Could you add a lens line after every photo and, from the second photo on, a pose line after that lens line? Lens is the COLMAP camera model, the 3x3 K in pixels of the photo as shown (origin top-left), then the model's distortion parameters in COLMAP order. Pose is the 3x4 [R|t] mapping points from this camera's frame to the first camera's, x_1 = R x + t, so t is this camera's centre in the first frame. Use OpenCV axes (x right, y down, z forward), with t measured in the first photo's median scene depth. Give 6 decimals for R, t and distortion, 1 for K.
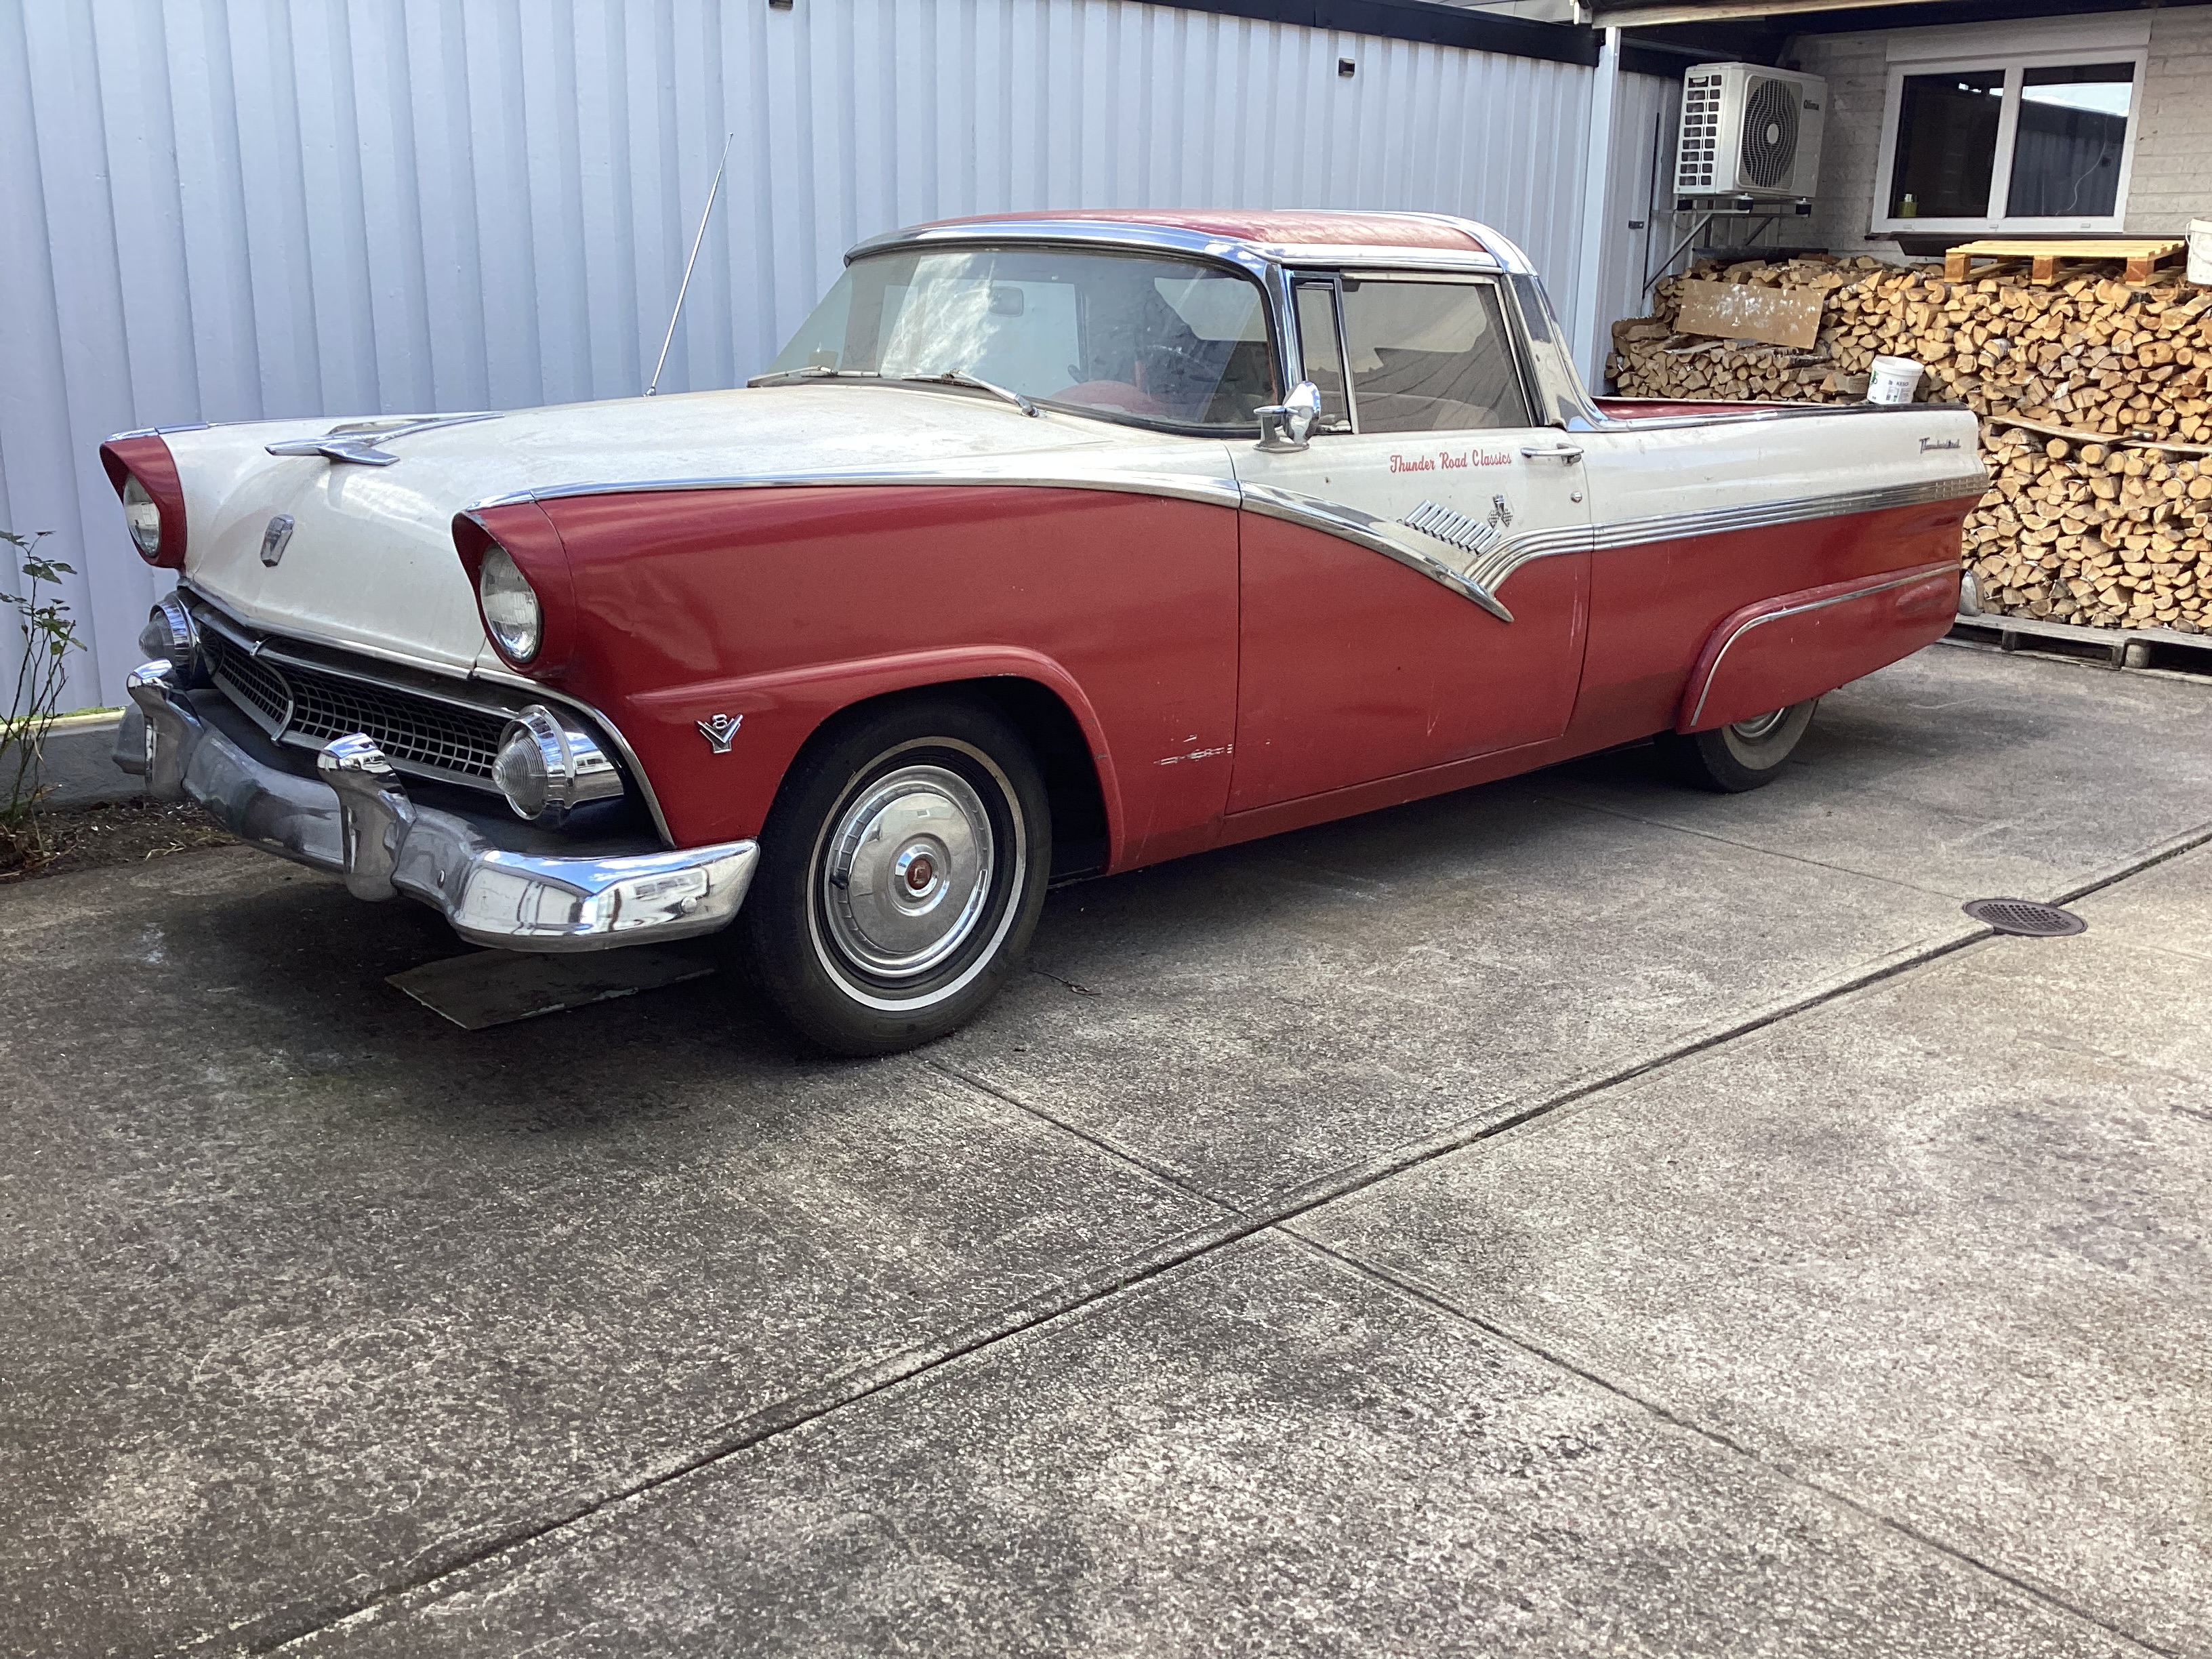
lens RADIAL K [[2039.1, 0, 1102.2], [0, 2039.1, 826.4], [0, 0, 1]] dist [0.031328, 0.000000]
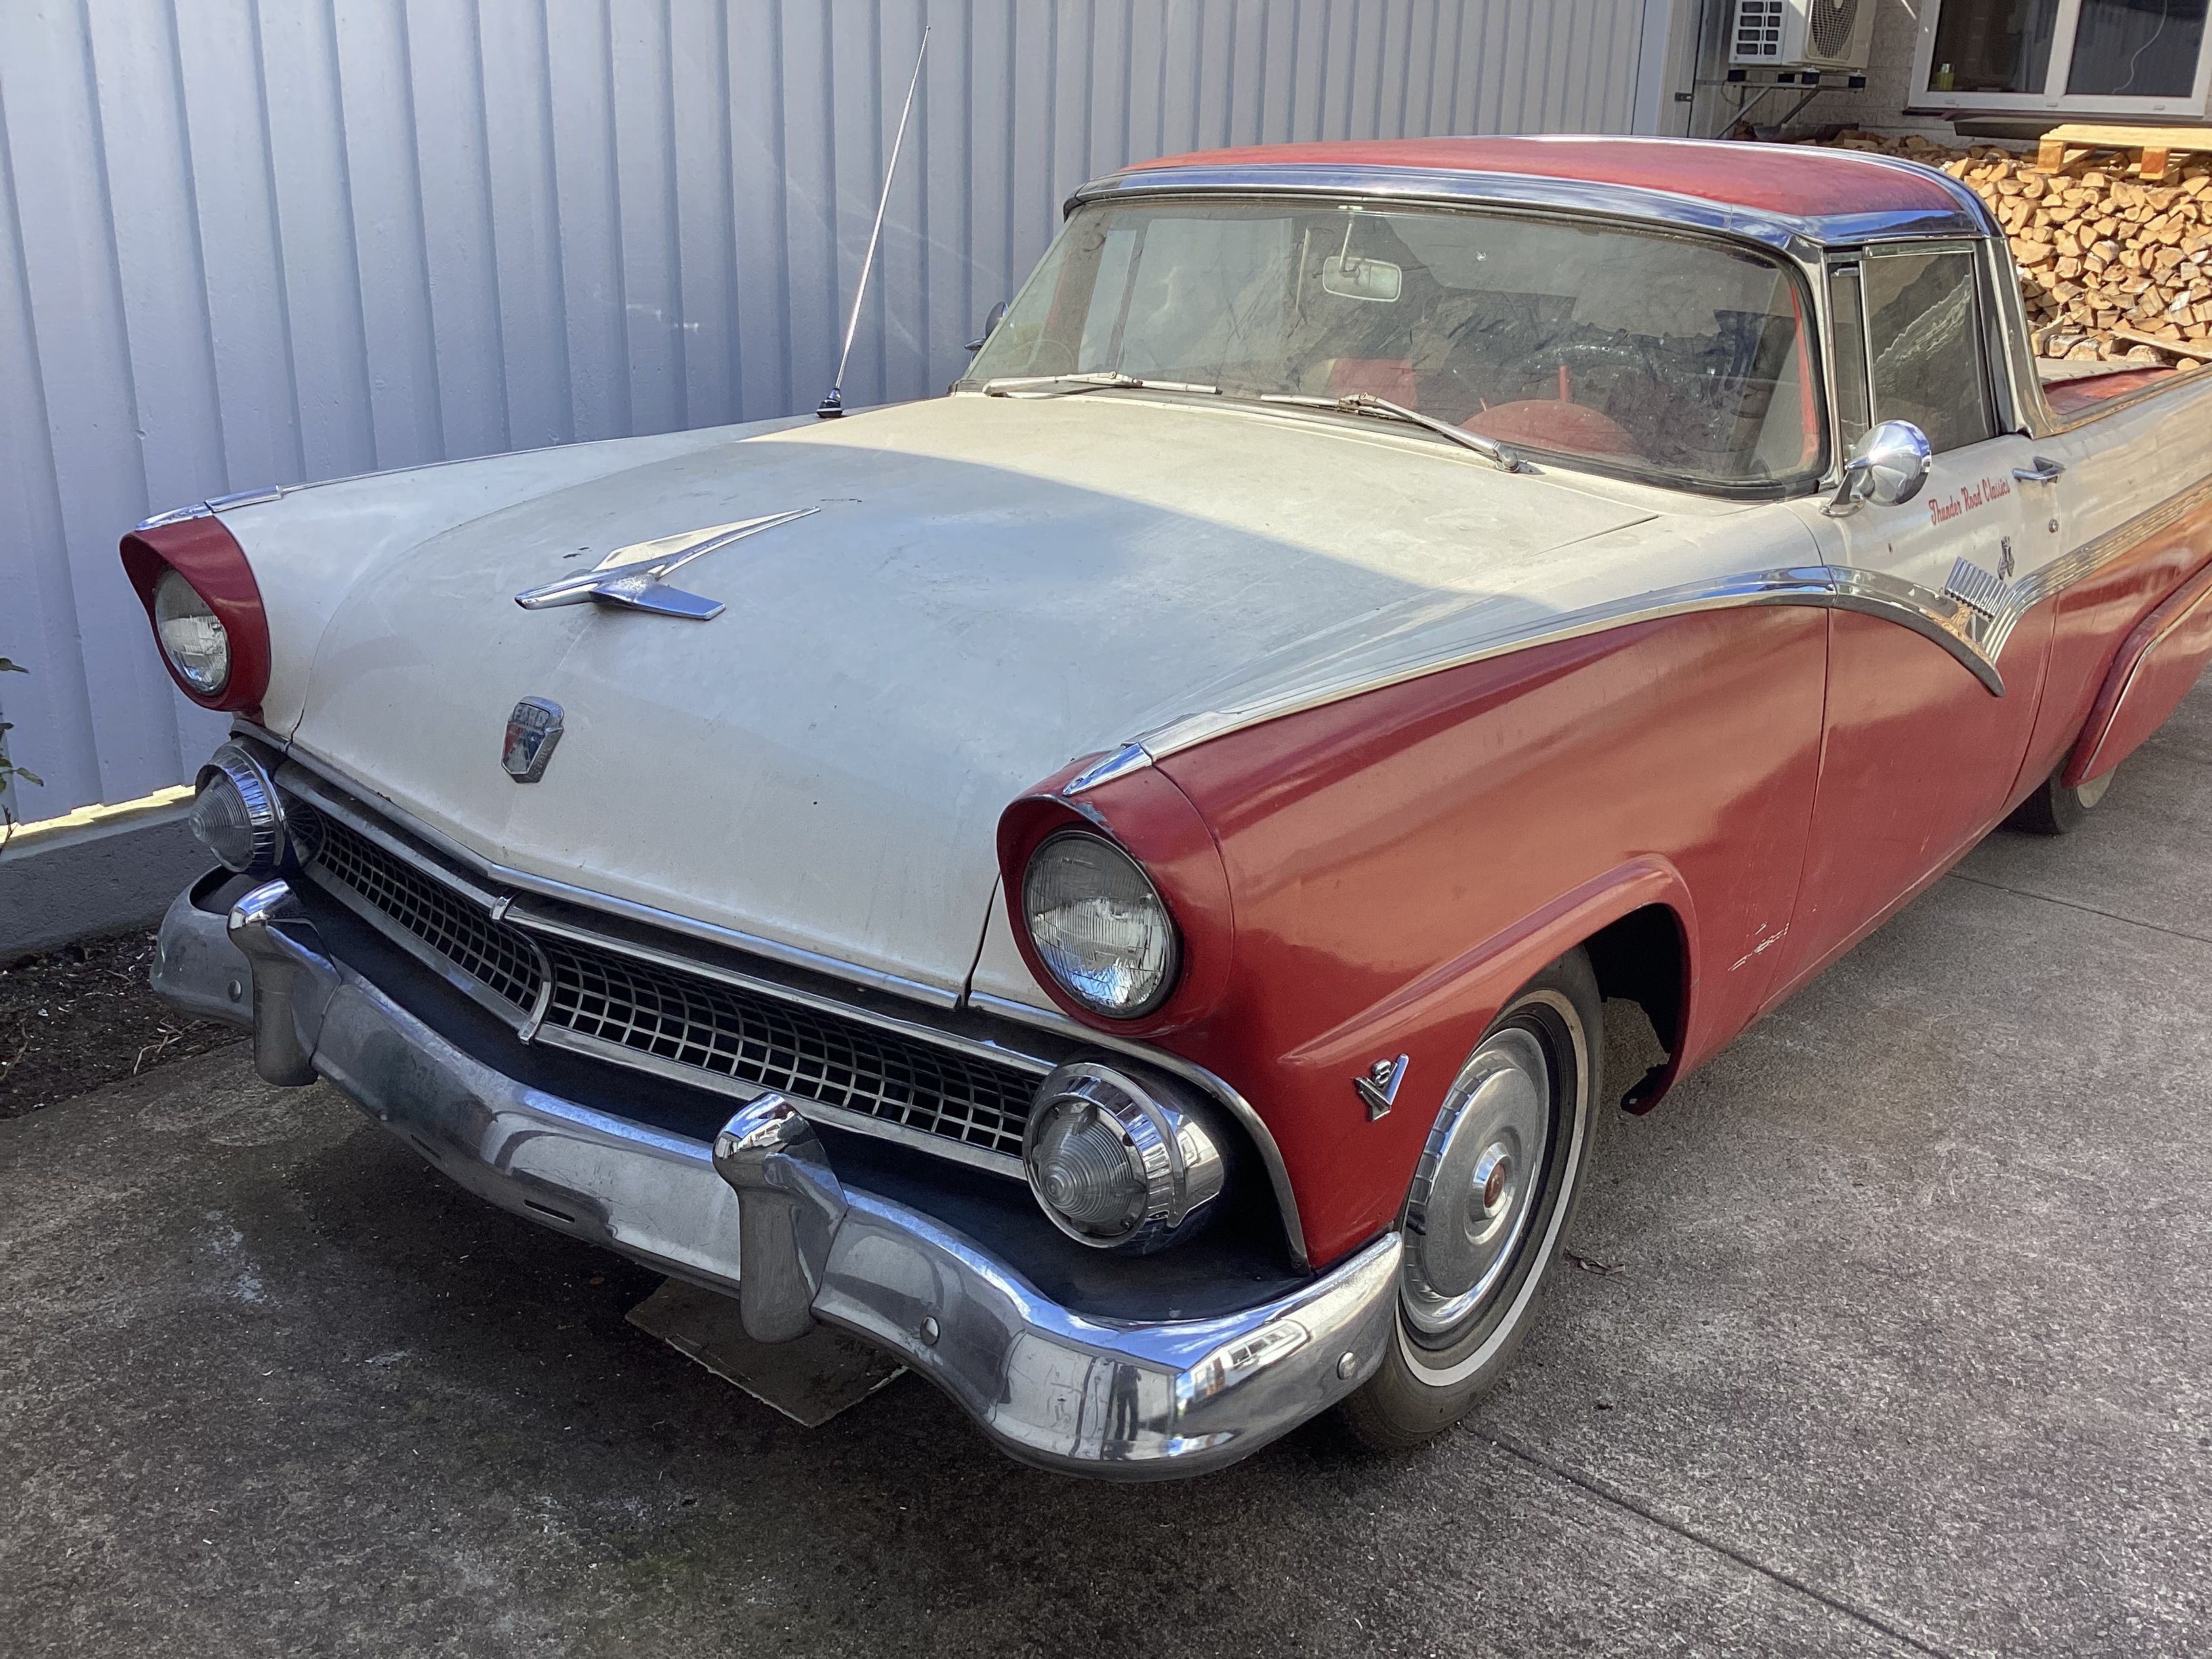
lens RADIAL K [[2039.1, 0, 1109.5], [0, 2039.1, 828.0], [0, 0, 1]] dist [0.031328, 0.000000]
pose [[0.988530, -0.037269, 0.146354, -0.241845], [0.024517, 0.995819, 0.087991, -0.123430], [-0.149022, -0.083394, 0.985311, 0.266688]]
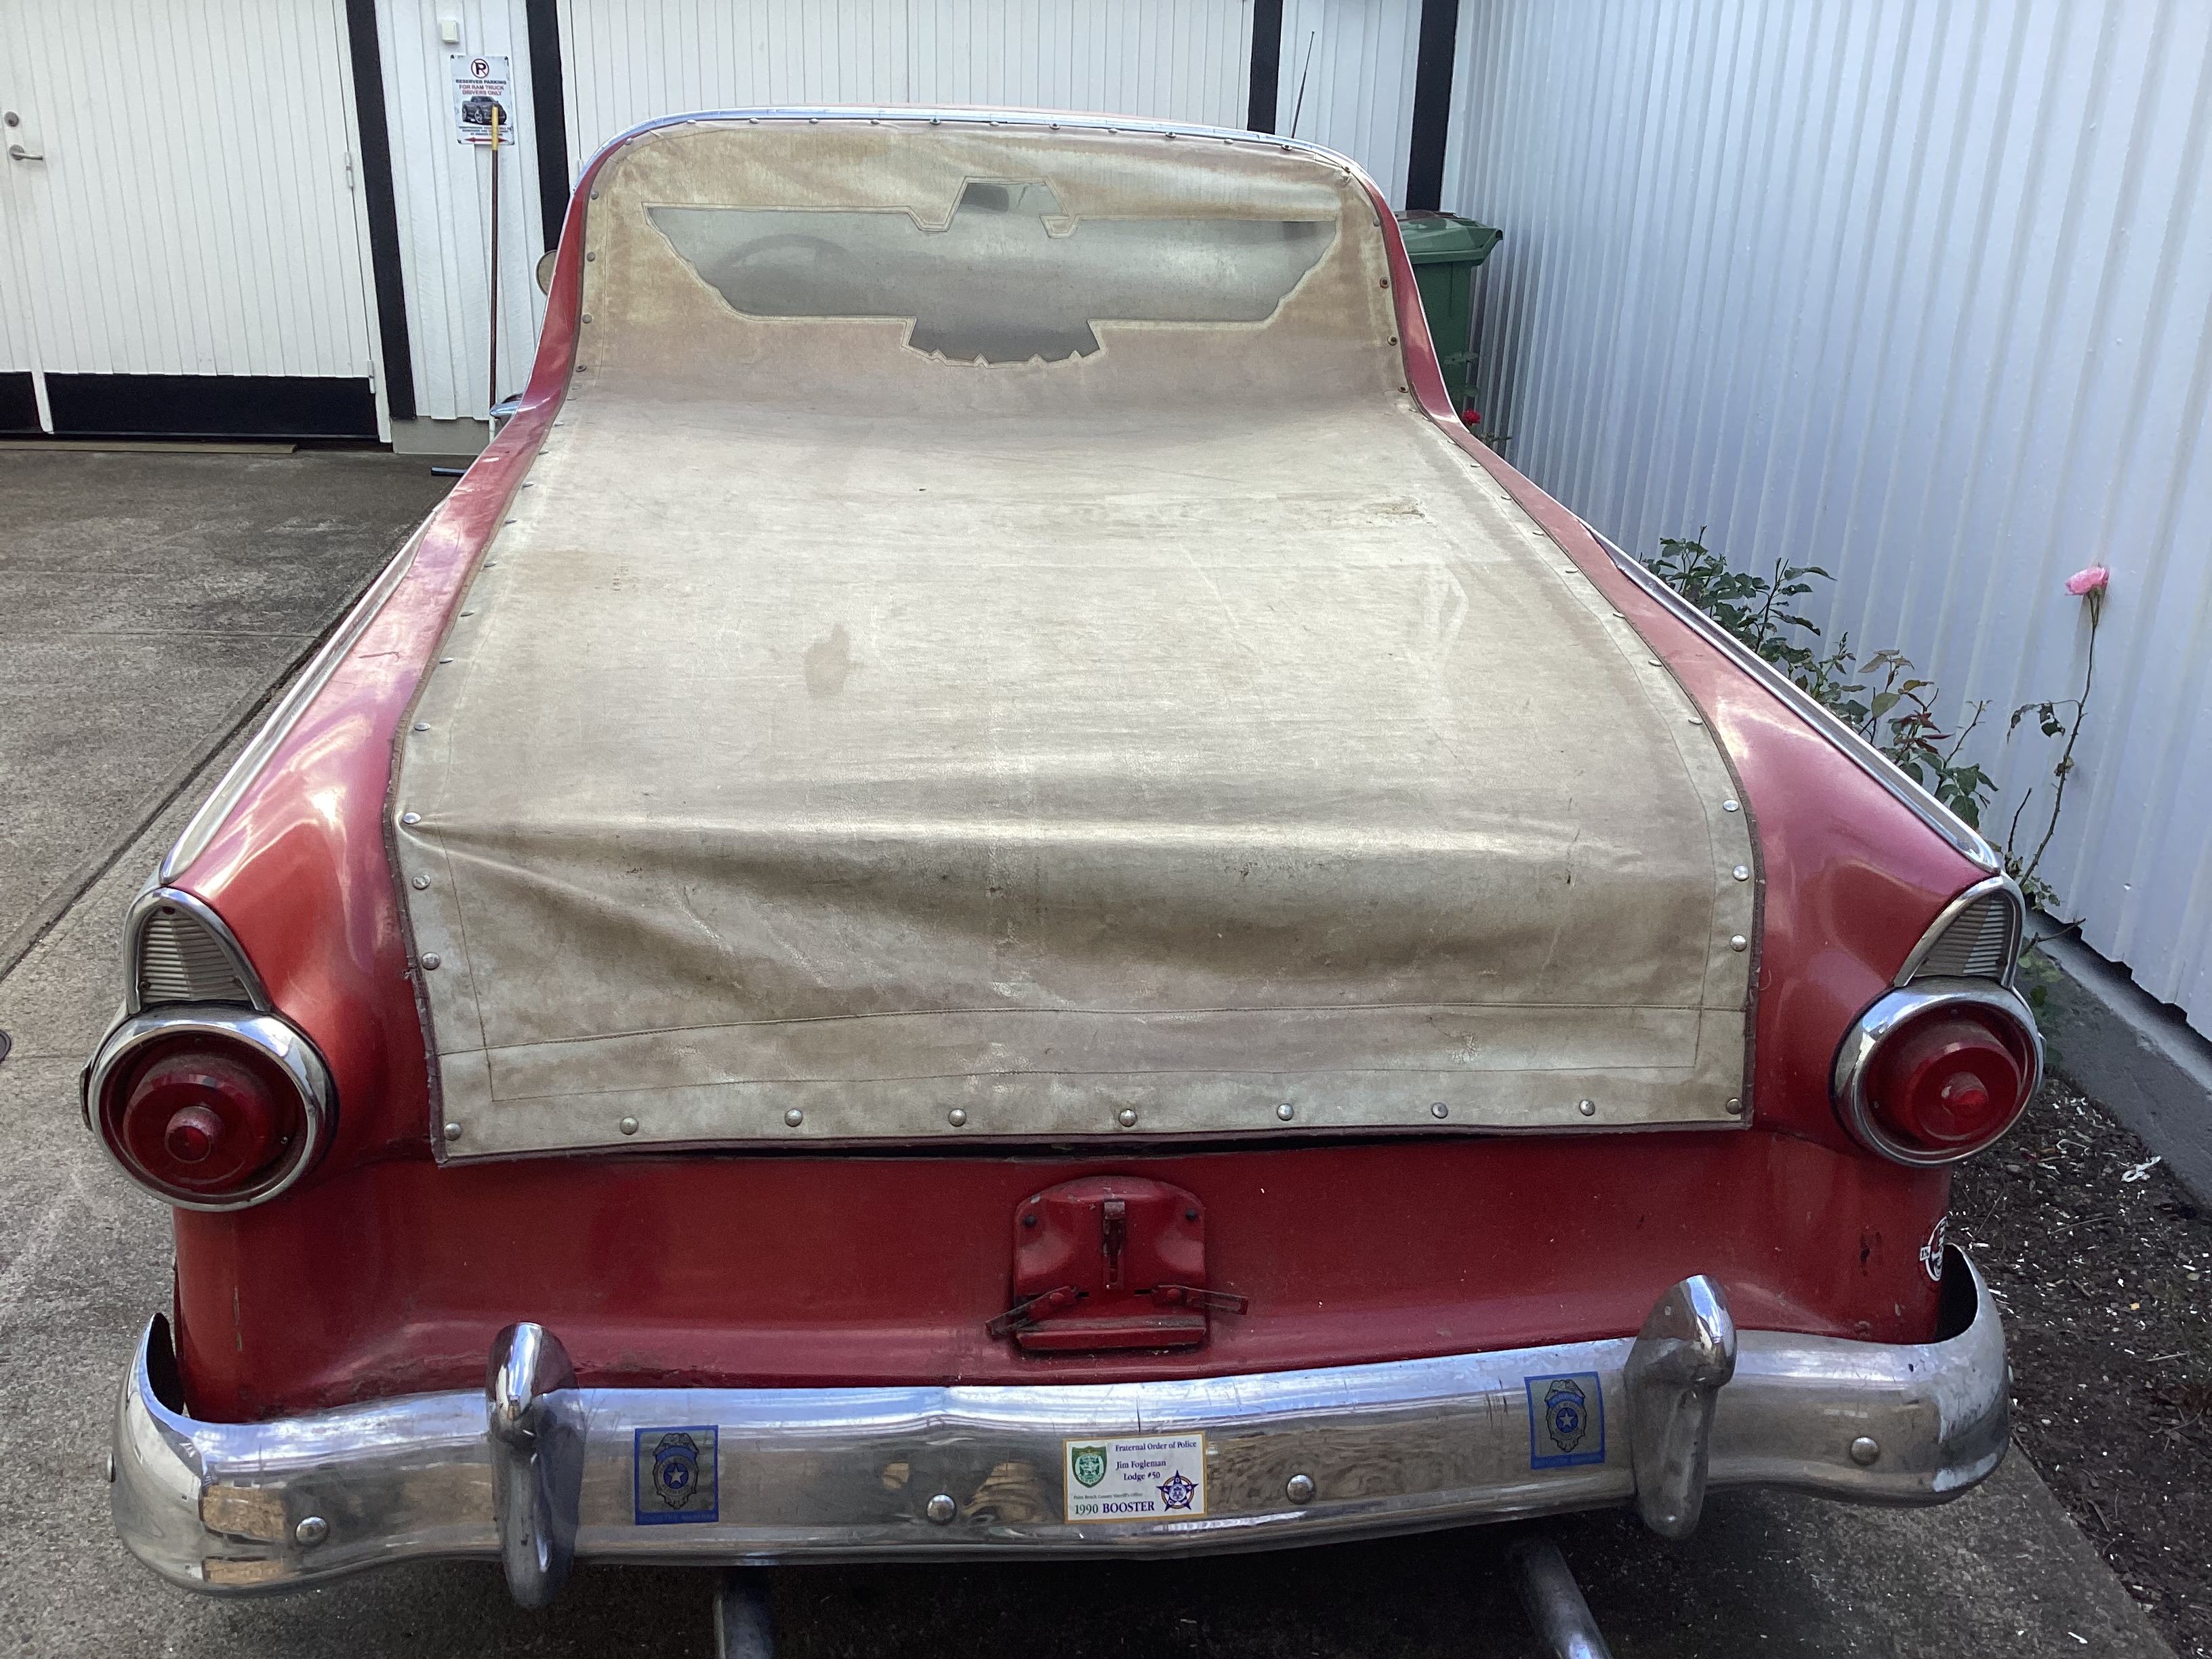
lens RADIAL K [[2039.1, 0, 1107.8], [0, 2039.1, 826.0], [0, 0, 1]] dist [0.031328, 0.000000]
pose [[-0.599974, 0.269795, -0.753155, 0.754127], [-0.242286, 0.835934, 0.492455, -0.519423], [0.762450, 0.477939, -0.436171, 1.658901]]
